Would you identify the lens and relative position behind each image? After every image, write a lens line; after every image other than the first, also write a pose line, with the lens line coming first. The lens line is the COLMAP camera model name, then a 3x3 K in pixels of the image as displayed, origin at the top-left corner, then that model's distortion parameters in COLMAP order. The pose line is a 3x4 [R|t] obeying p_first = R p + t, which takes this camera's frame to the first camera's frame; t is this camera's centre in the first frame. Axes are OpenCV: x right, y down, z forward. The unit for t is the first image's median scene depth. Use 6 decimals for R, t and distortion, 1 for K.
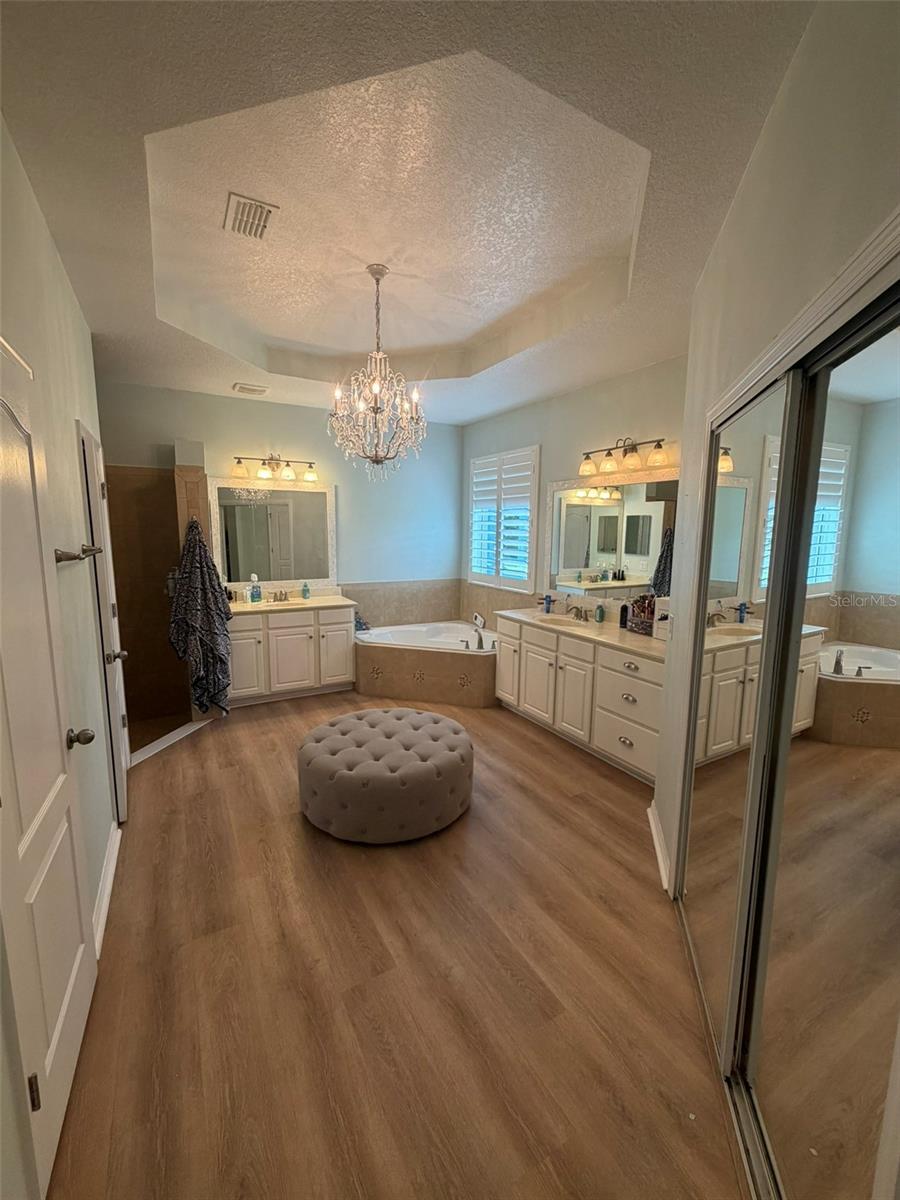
lens RADIAL K [[480.7, 0, 449.9], [0, 480.7, 597.0], [0, 0, 1]] dist [0.000195, 0.001073]
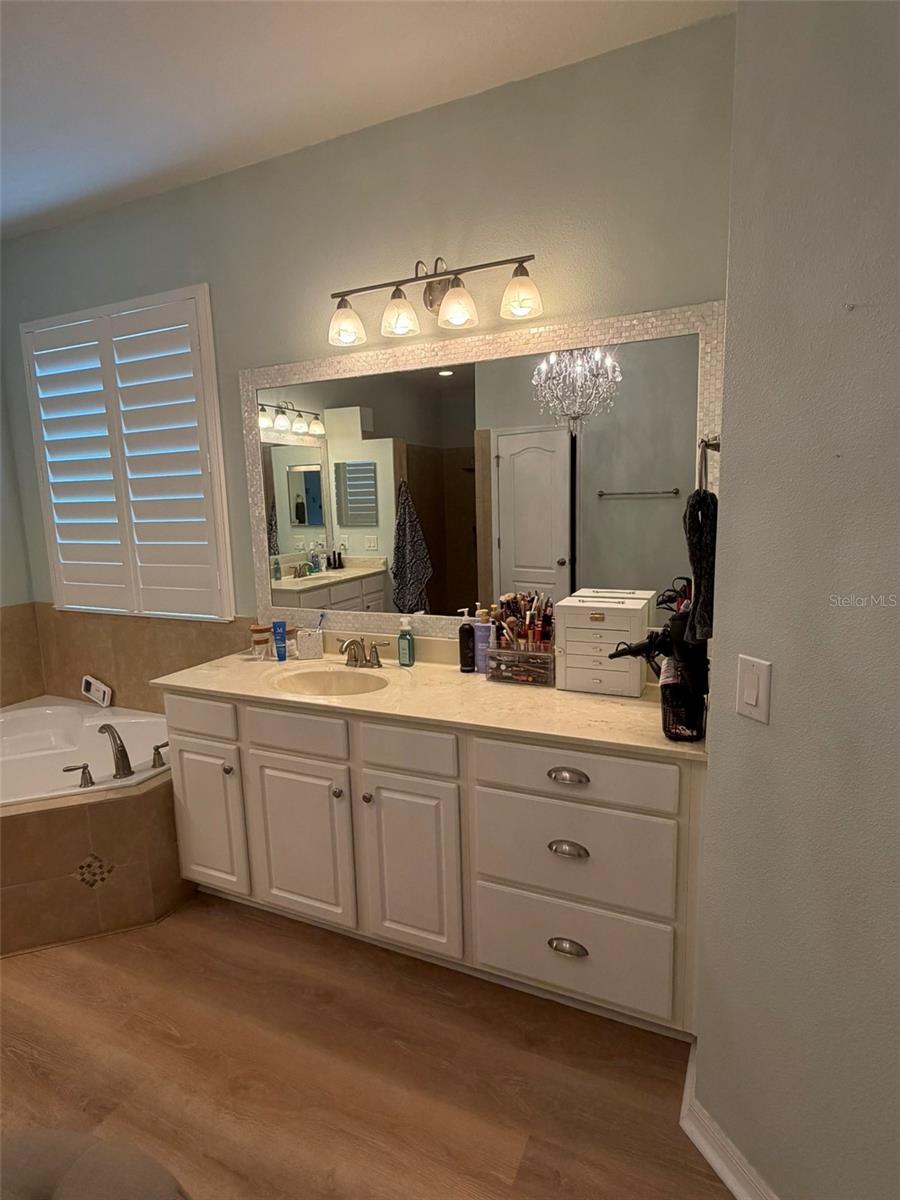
lens RADIAL K [[628.4, 0, 447.4], [0, 628.4, 599.5], [0, 0, 1]] dist [-0.005395, -0.000410]
pose [[0.807699, -0.128418, 0.575440, -0.001638], [0.119901, 0.991373, 0.052944, -0.034510], [-0.577275, 0.026233, 0.816129, 0.418359]]
